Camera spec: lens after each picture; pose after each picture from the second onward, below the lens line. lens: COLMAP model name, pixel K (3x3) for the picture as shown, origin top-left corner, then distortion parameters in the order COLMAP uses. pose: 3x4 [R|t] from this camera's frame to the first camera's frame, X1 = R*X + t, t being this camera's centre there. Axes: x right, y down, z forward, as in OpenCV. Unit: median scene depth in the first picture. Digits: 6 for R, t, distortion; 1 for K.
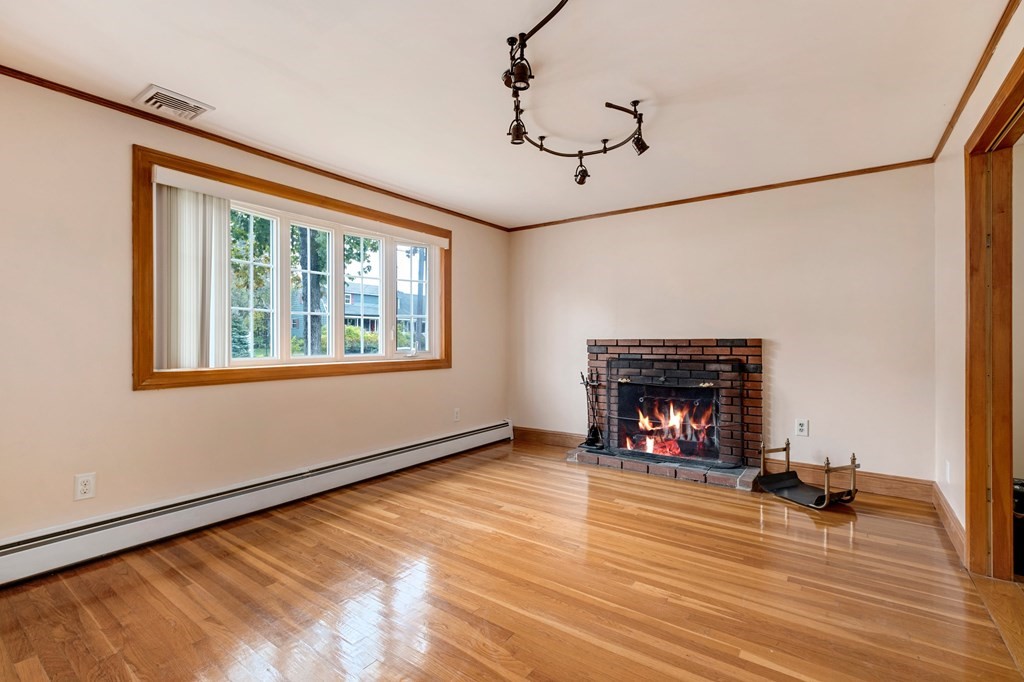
lens RADIAL K [[471.7, 0, 496.6], [0, 471.7, 336.1], [0, 0, 1]] dist [-0.008497, 0.003285]
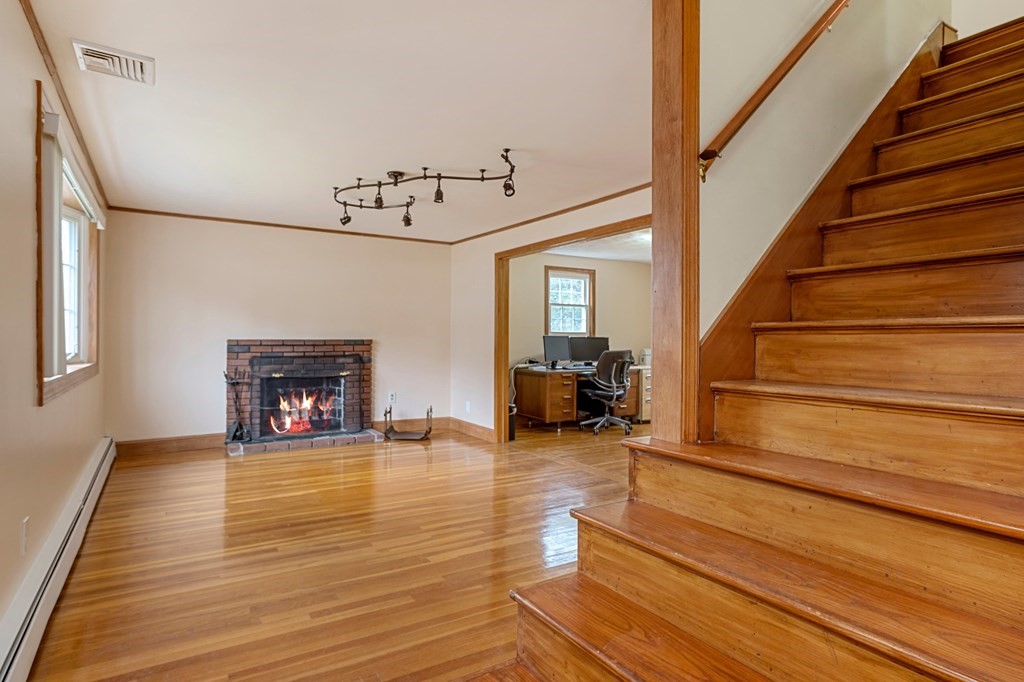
lens RADIAL K [[538.7, 0, 501.5], [0, 538.7, 335.1], [0, 0, 1]] dist [-0.007486, 0.007160]
pose [[0.381716, 0.009336, 0.924232, -0.826931], [-0.010030, 0.999932, -0.005958, -0.001587], [-0.924225, -0.006996, 0.381784, -0.000363]]
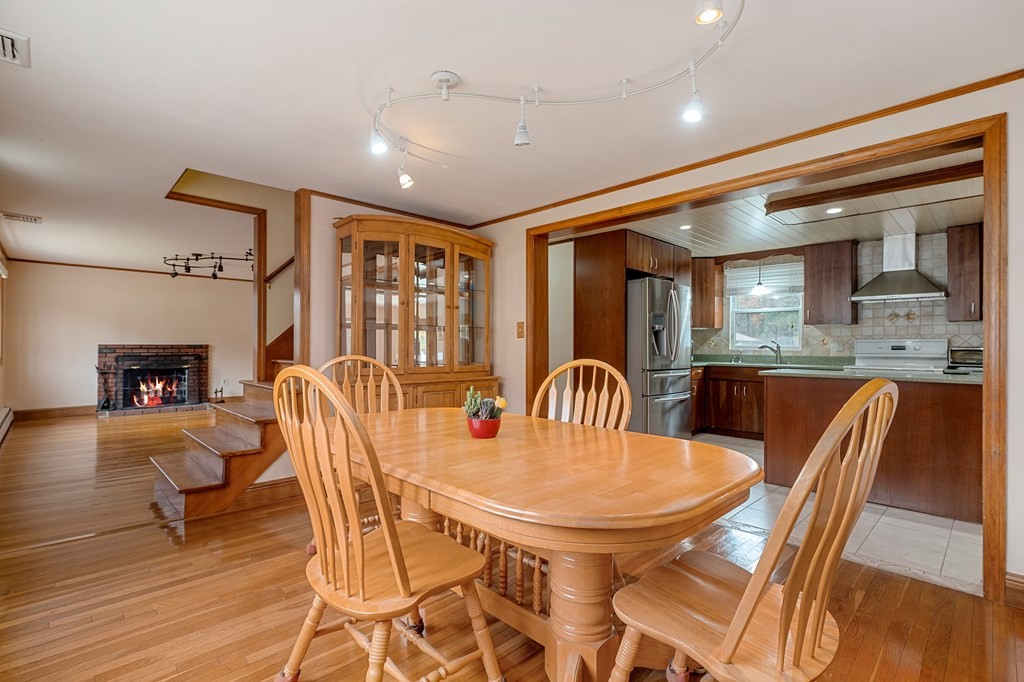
lens RADIAL K [[471.7, 0, 507.0], [0, 471.7, 341.9], [0, 0, 1]] dist [-0.008497, 0.003285]
pose [[0.183171, 0.007502, 0.983052, -1.390827], [-0.009868, 0.999935, -0.005792, -0.007422], [-0.983031, -0.008640, 0.183233, -0.811668]]
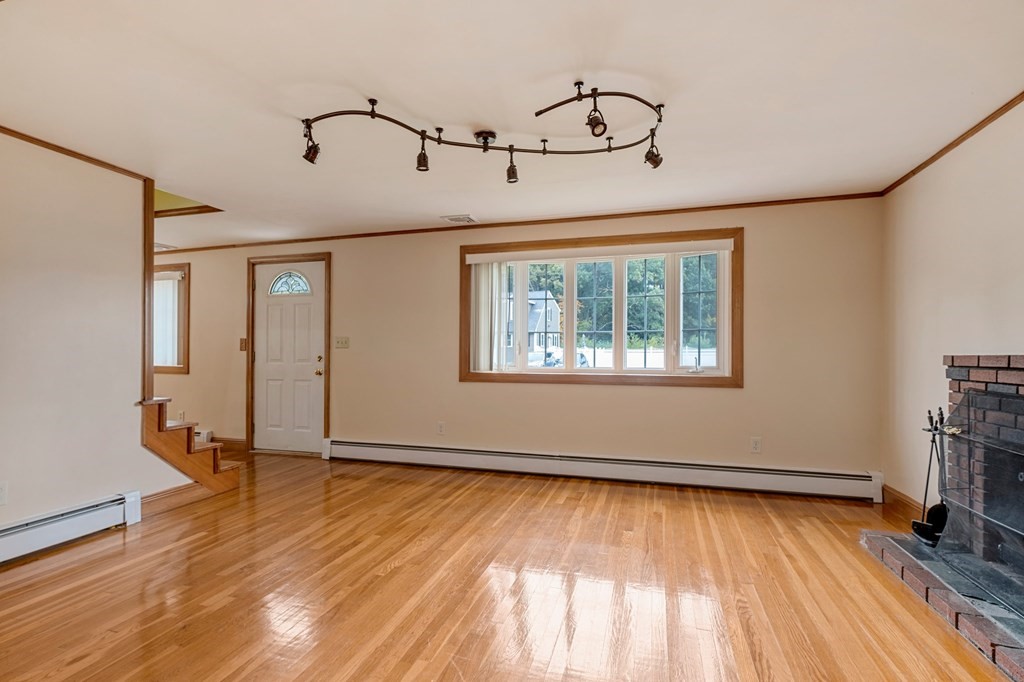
lens RADIAL K [[471.7, 0, 498.8], [0, 471.7, 346.9], [0, 0, 1]] dist [-0.008497, 0.003285]
pose [[0.336260, -0.013974, -0.941666, 0.688543], [0.001642, 0.999897, -0.014252, 0.004539], [0.941768, 0.003246, 0.336248, 0.363286]]
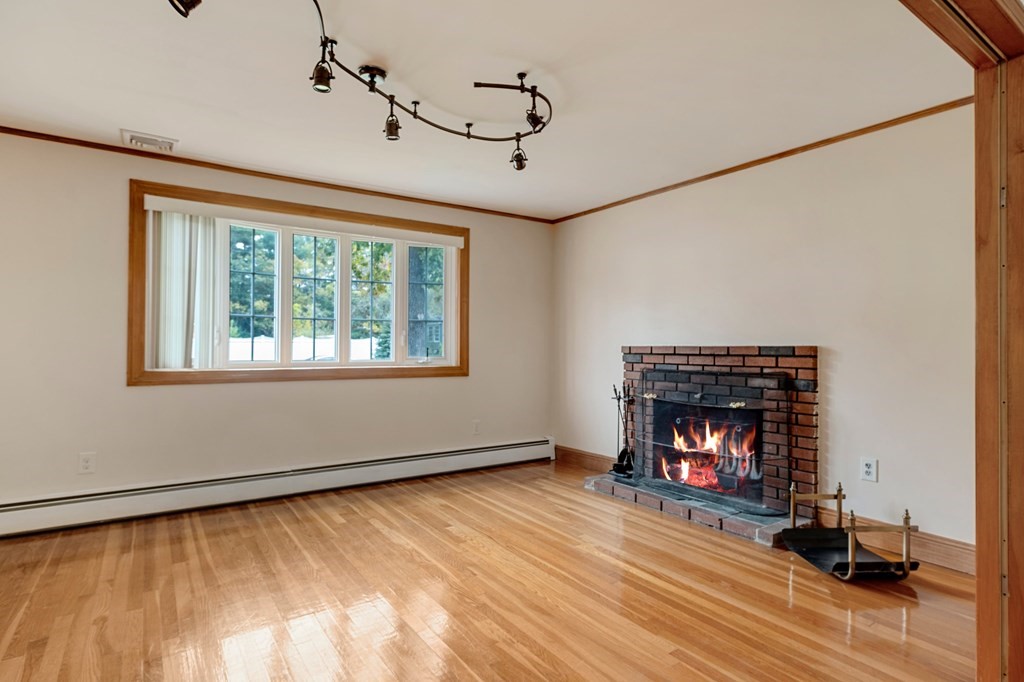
lens RADIAL K [[538.7, 0, 497.5], [0, 538.7, 336.4], [0, 0, 1]] dist [-0.007486, 0.007160]
pose [[0.940497, -0.000546, -0.339802, 0.385129], [-0.003630, 0.999926, -0.011654, 0.002317], [0.339783, 0.012194, 0.940425, 0.029563]]
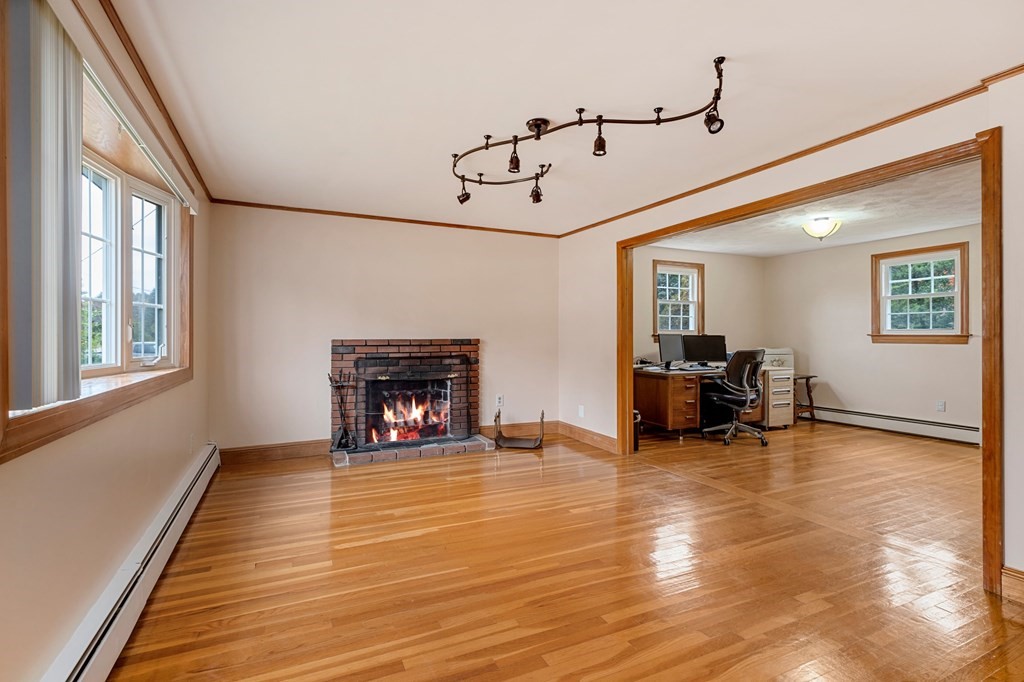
lens RADIAL K [[471.7, 0, 509.9], [0, 471.7, 334.5], [0, 0, 1]] dist [-0.008497, 0.003285]
pose [[0.483728, 0.006390, 0.875195, -0.591415], [-0.004872, 0.999978, -0.004608, -0.000828], [-0.875205, -0.002035, 0.483748, 0.268312]]
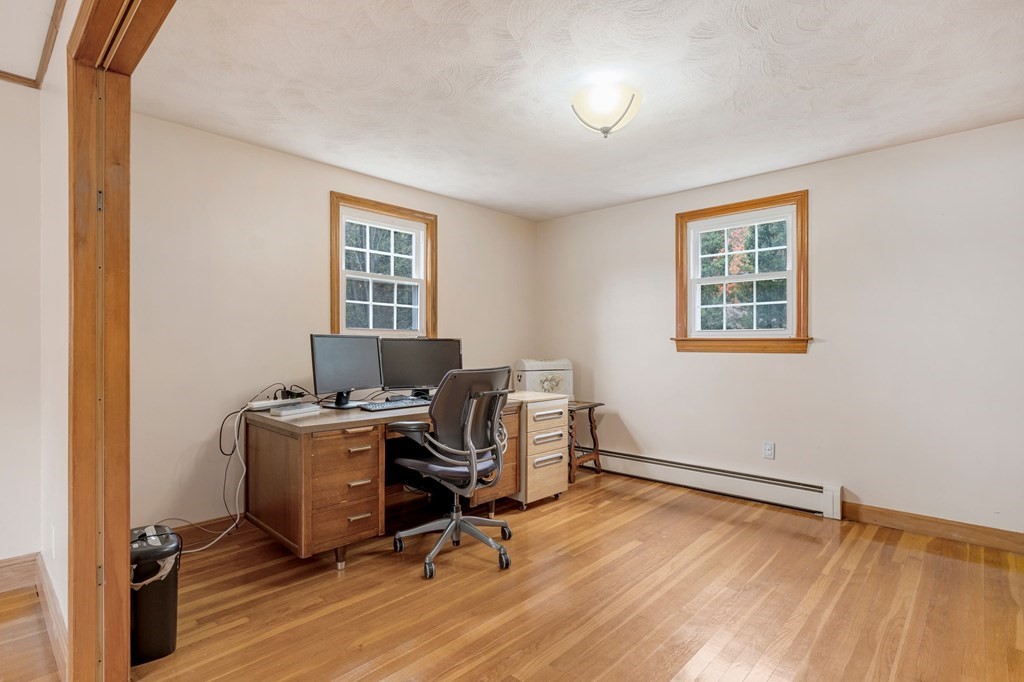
lens RADIAL K [[522.1, 0, 507.6], [0, 522.1, 348.7], [0, 0, 1]] dist [-0.010418, 0.004673]
pose [[0.118349, -0.007247, 0.992946, 0.223305], [-0.004382, 0.999960, 0.007820, 0.001415], [-0.992962, -0.005276, 0.118312, 0.195149]]
